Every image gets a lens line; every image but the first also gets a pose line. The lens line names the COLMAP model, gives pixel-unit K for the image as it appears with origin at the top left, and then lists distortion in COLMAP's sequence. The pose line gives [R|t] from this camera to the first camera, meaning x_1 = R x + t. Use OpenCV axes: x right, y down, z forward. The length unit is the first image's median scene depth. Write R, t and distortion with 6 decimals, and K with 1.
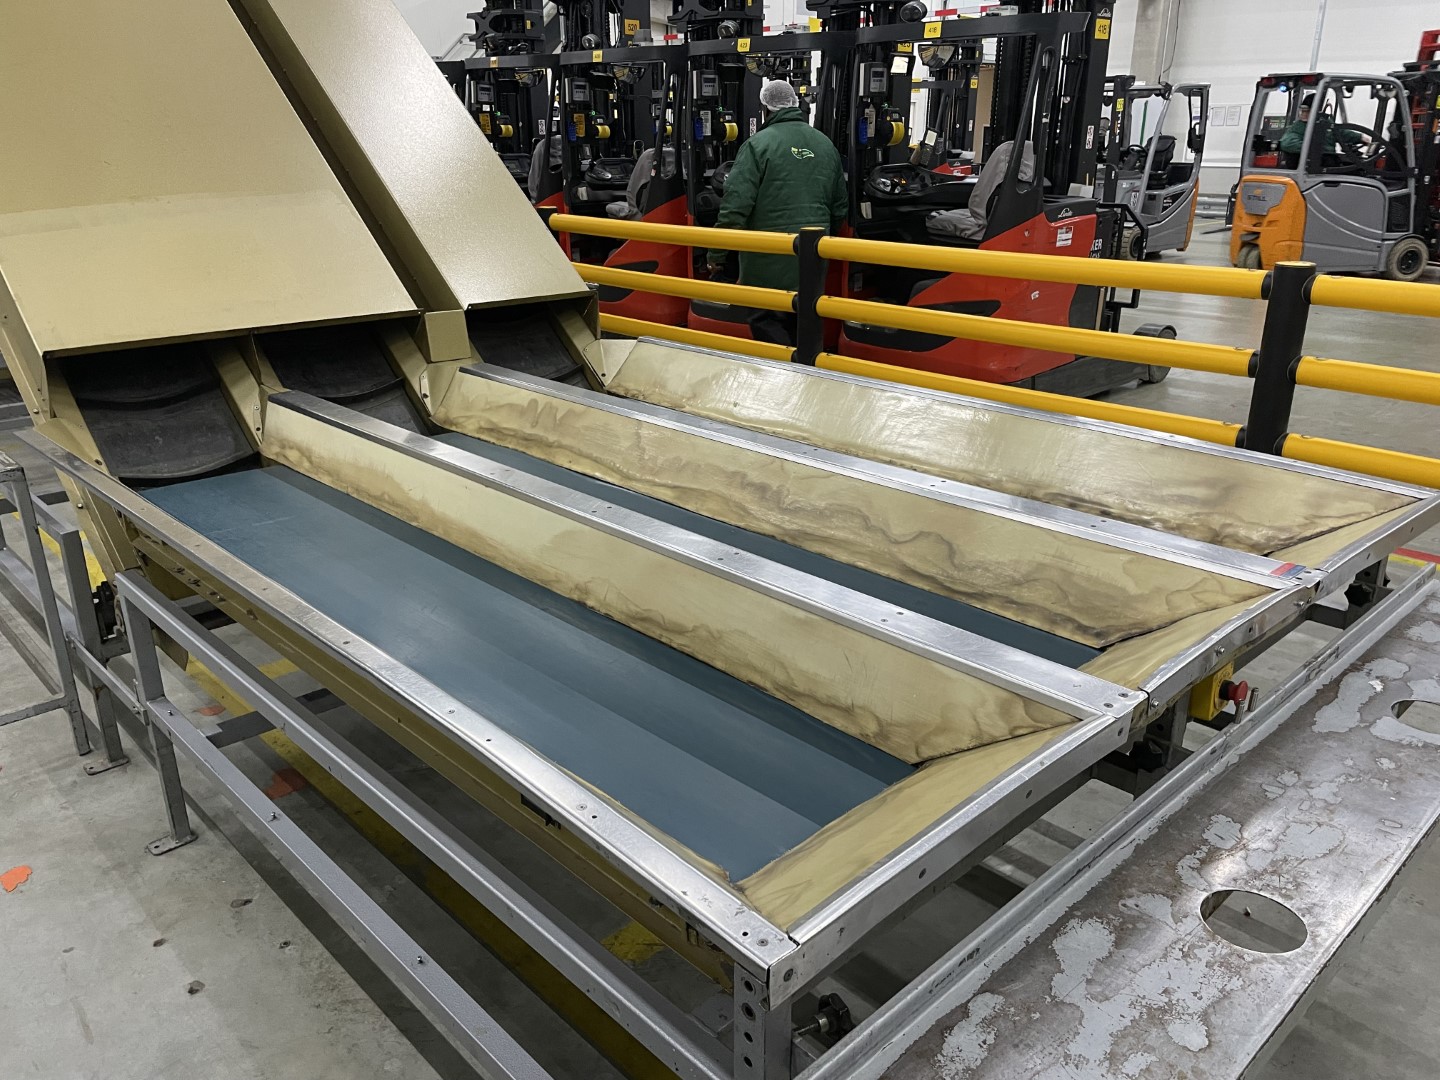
lens RADIAL K [[1091.9, 0, 723.4], [0, 1091.9, 543.3], [0, 0, 1]] dist [0.073152, -0.105501]
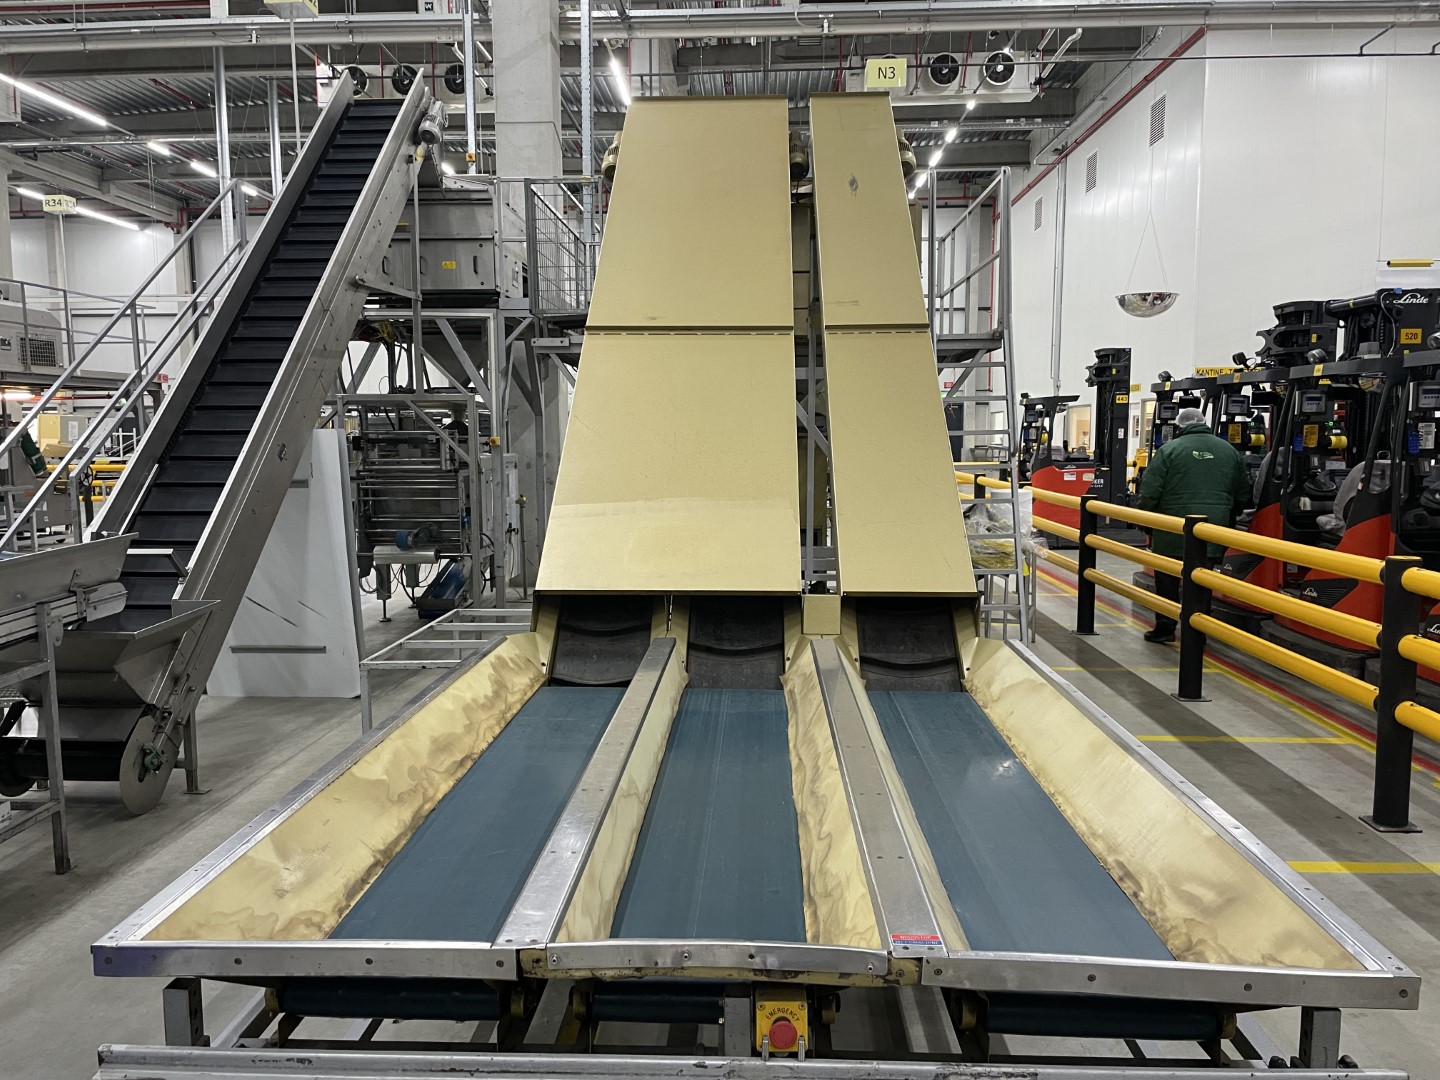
lens RADIAL K [[1091.9, 0, 719.7], [0, 1091.9, 544.5], [0, 0, 1]] dist [0.073152, -0.105501]
pose [[0.680254, 0.072591, -0.729374, 0.336301], [-0.253449, 0.956998, -0.141135, -0.039148], [0.687764, 0.280866, 0.669399, 0.056267]]
